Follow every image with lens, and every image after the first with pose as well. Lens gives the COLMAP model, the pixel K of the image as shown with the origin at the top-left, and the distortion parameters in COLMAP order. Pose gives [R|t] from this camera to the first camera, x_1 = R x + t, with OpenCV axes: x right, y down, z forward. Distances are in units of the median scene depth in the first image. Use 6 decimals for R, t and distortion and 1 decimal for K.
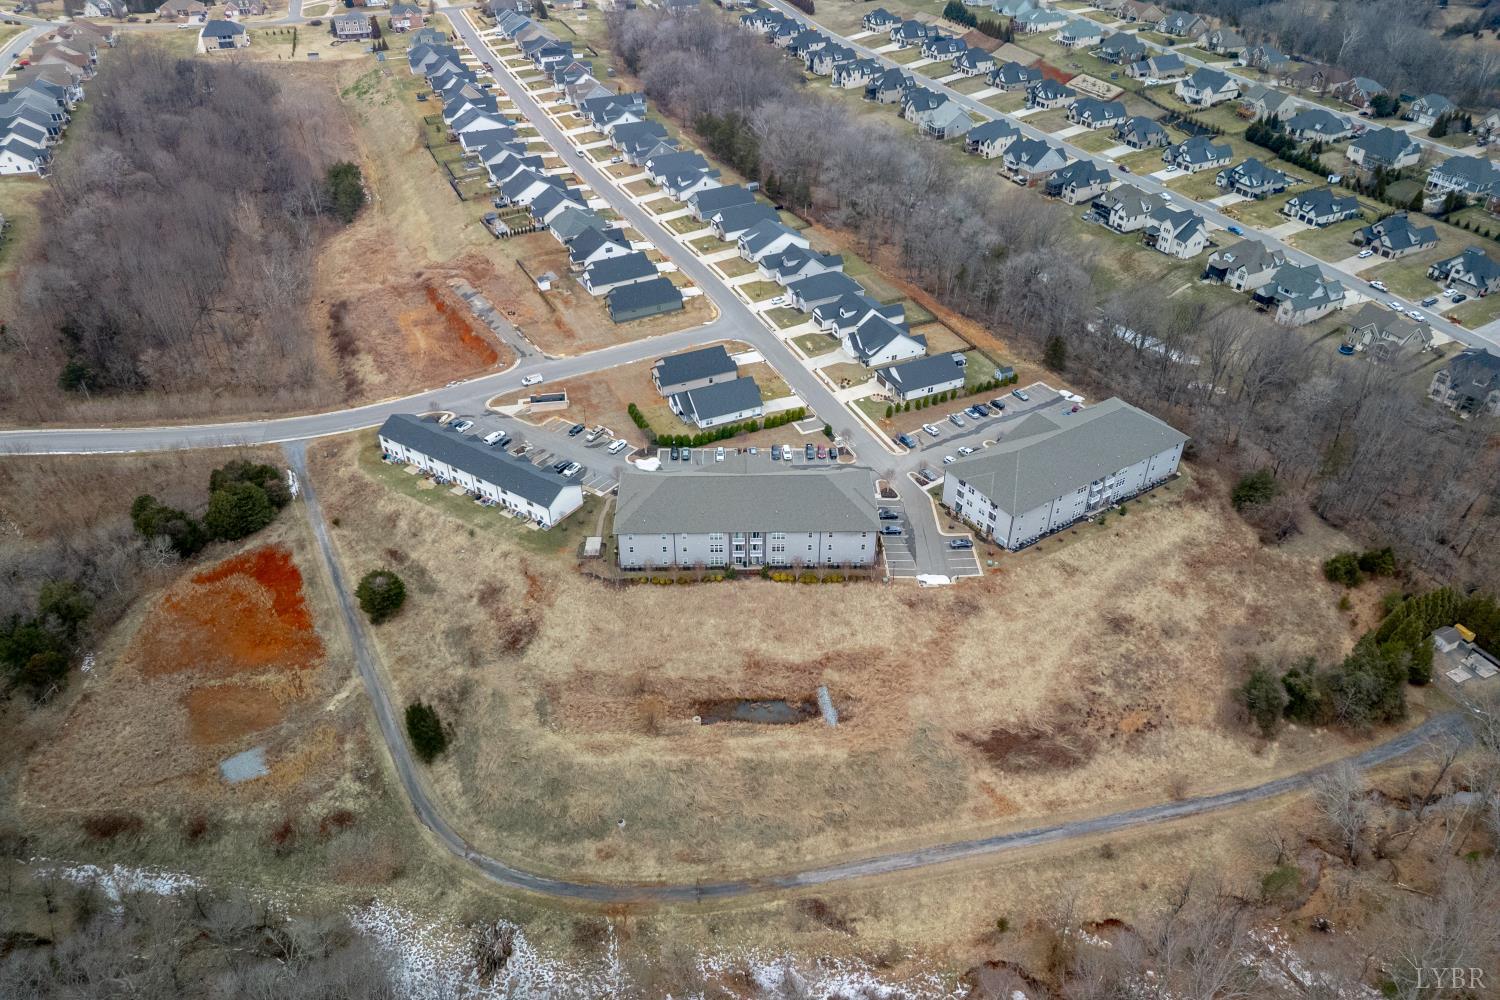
lens RADIAL K [[1053.5, 0, 747.3], [0, 1053.5, 481.4], [0, 0, 1]] dist [0.072289, -0.073232]
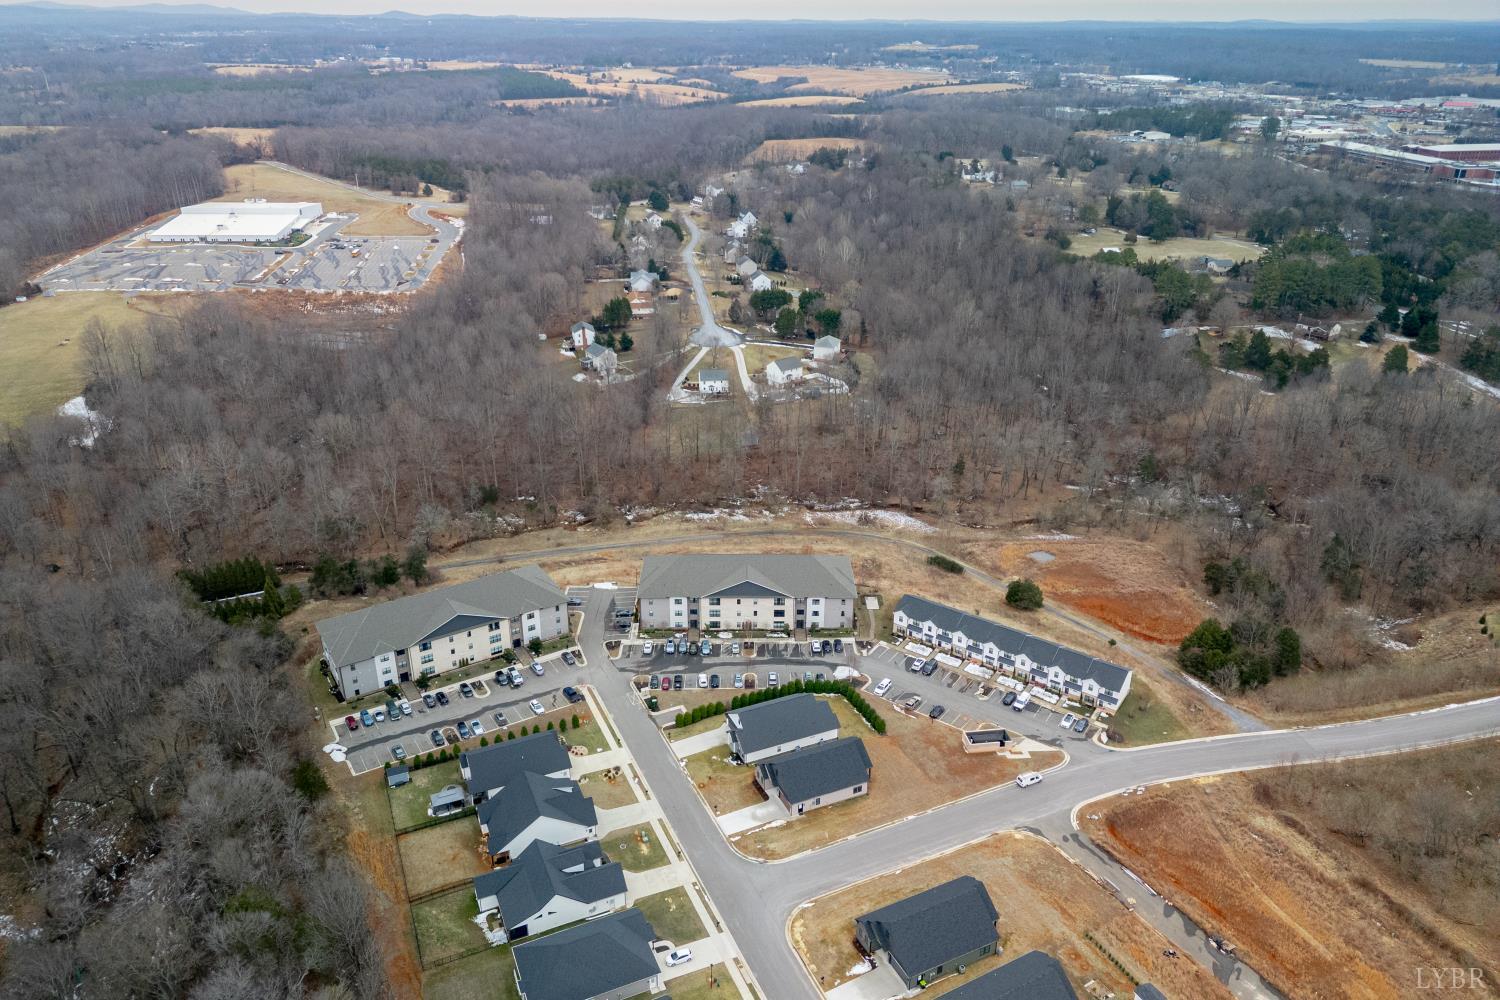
lens RADIAL K [[1053.5, 0, 747.3], [0, 1053.5, 481.4], [0, 0, 1]] dist [0.072289, -0.073232]
pose [[-0.999917, -0.009166, 0.009058, -0.009329], [0.002969, 0.520096, 0.854103, -0.909965], [-0.012540, 0.854059, -0.520026, 1.301823]]
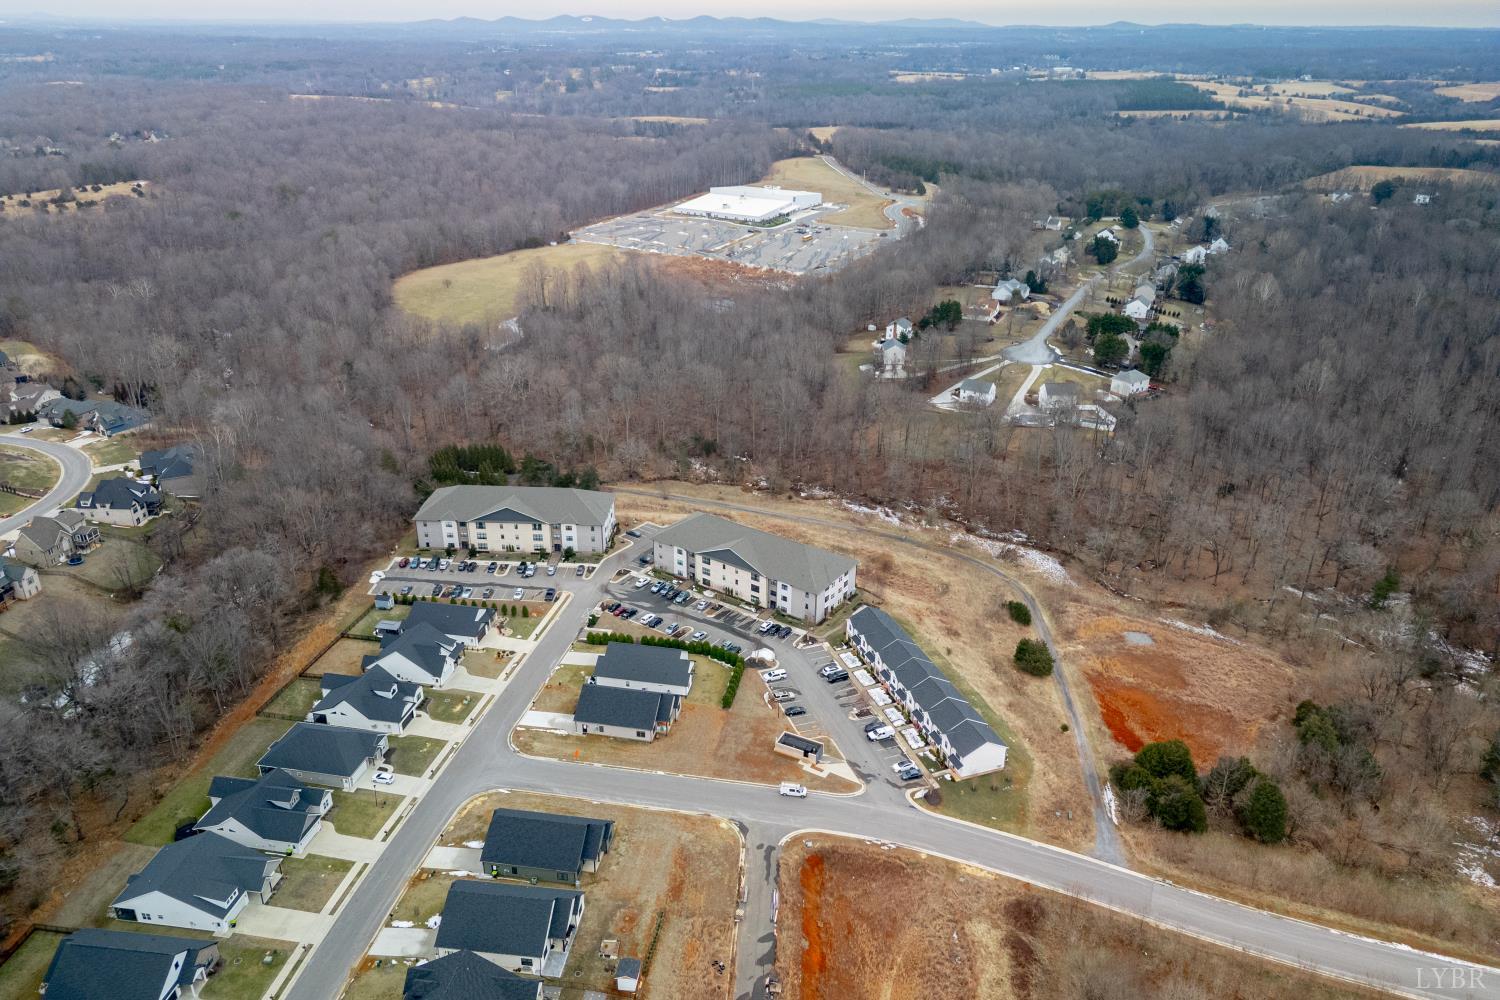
lens RADIAL K [[1053.5, 0, 747.3], [0, 1053.5, 481.4], [0, 0, 1]] dist [0.072289, -0.073232]
pose [[-0.810663, -0.236705, 0.535534, -0.562725], [0.331076, 0.569070, 0.752693, -0.846935], [-0.482923, 0.787483, -0.382957, 1.211426]]
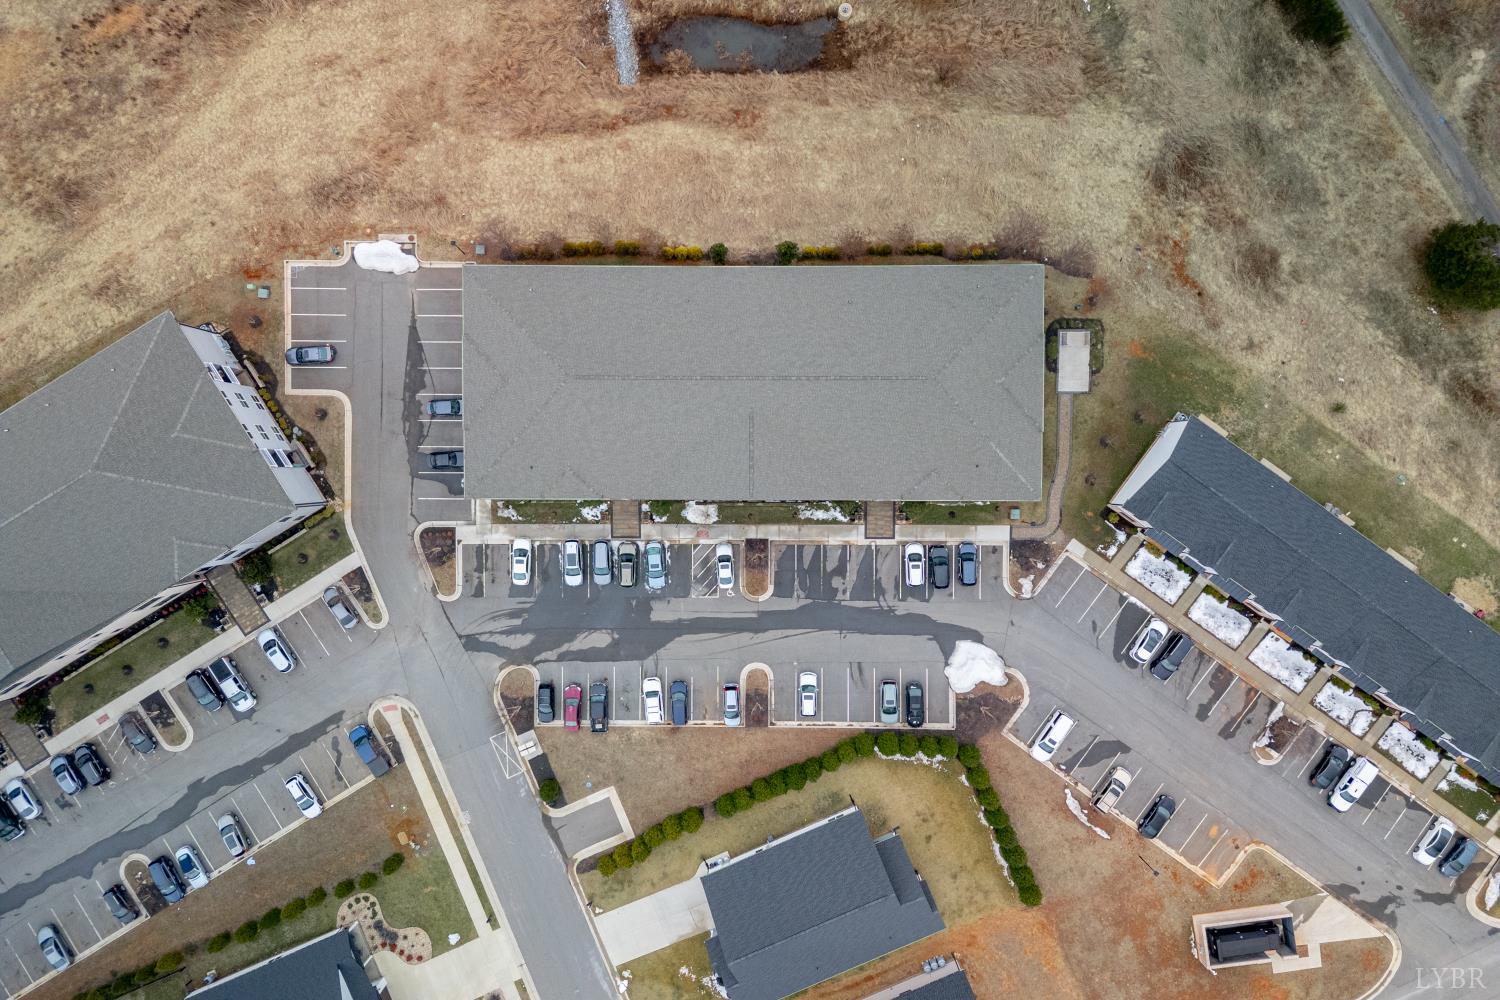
lens RADIAL K [[1053.5, 0, 747.3], [0, 1053.5, 481.4], [0, 0, 1]] dist [0.072289, -0.073232]
pose [[-0.999663, -0.020259, 0.016240, -0.005899], [0.025092, -0.592946, 0.804851, -0.311489], [-0.006676, 0.804987, 0.593254, 0.649618]]
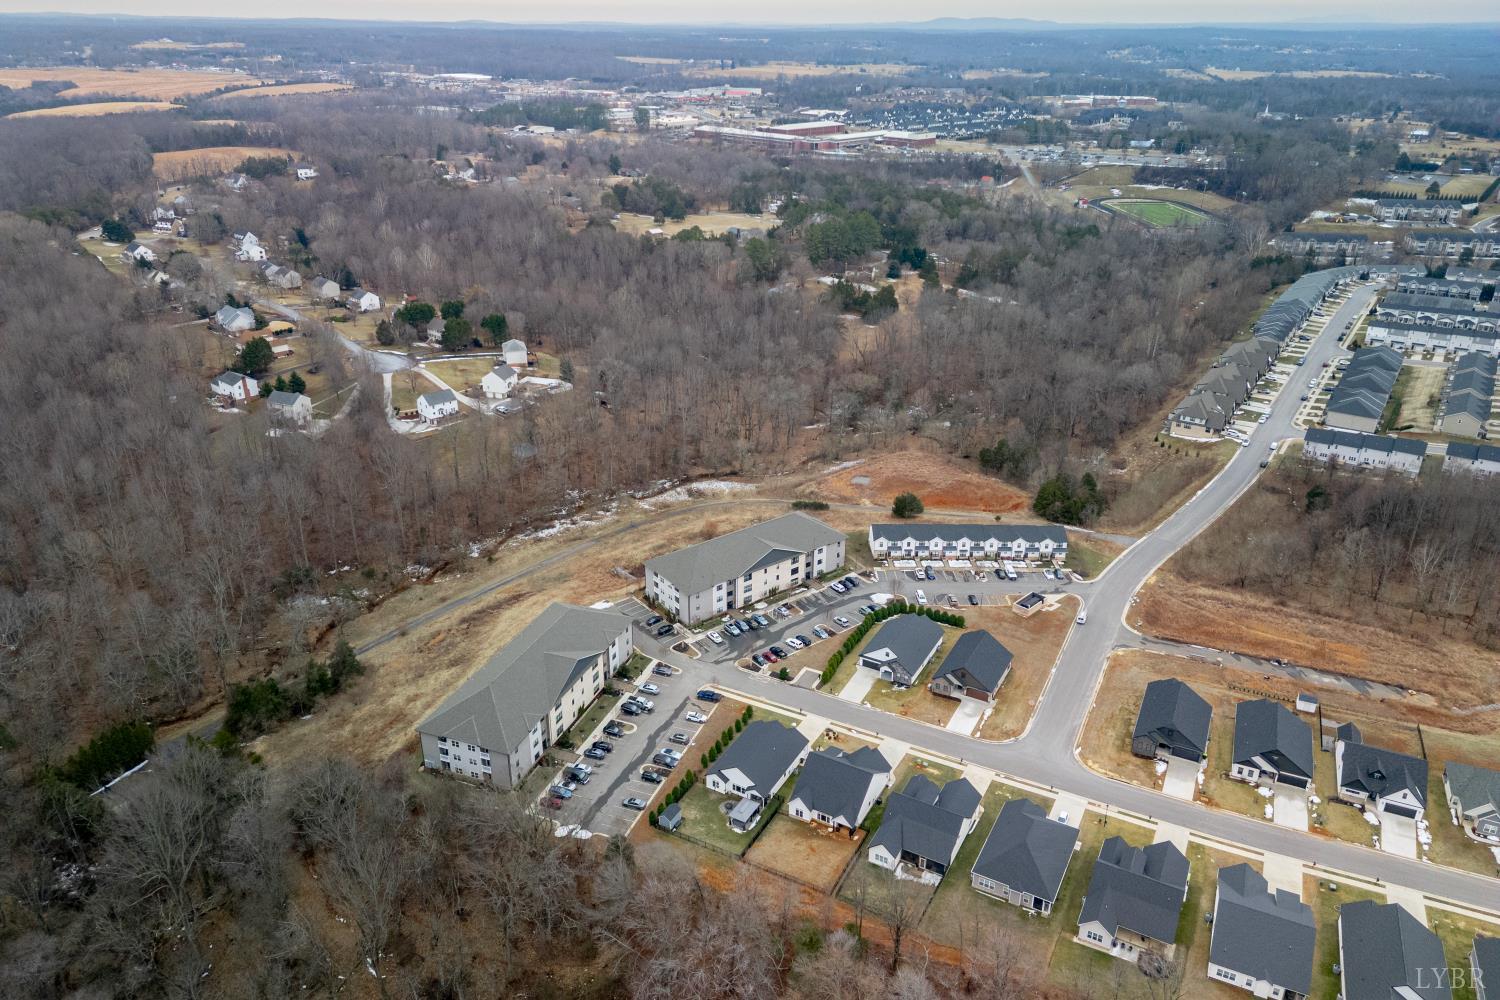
lens RADIAL K [[1053.5, 0, 747.3], [0, 1053.5, 481.4], [0, 0, 1]] dist [0.072289, -0.073232]
pose [[-0.803244, 0.230677, -0.549170, 0.579445], [-0.348878, 0.565076, 0.747645, -0.835323], [0.482787, 0.792135, -0.373415, 1.196271]]
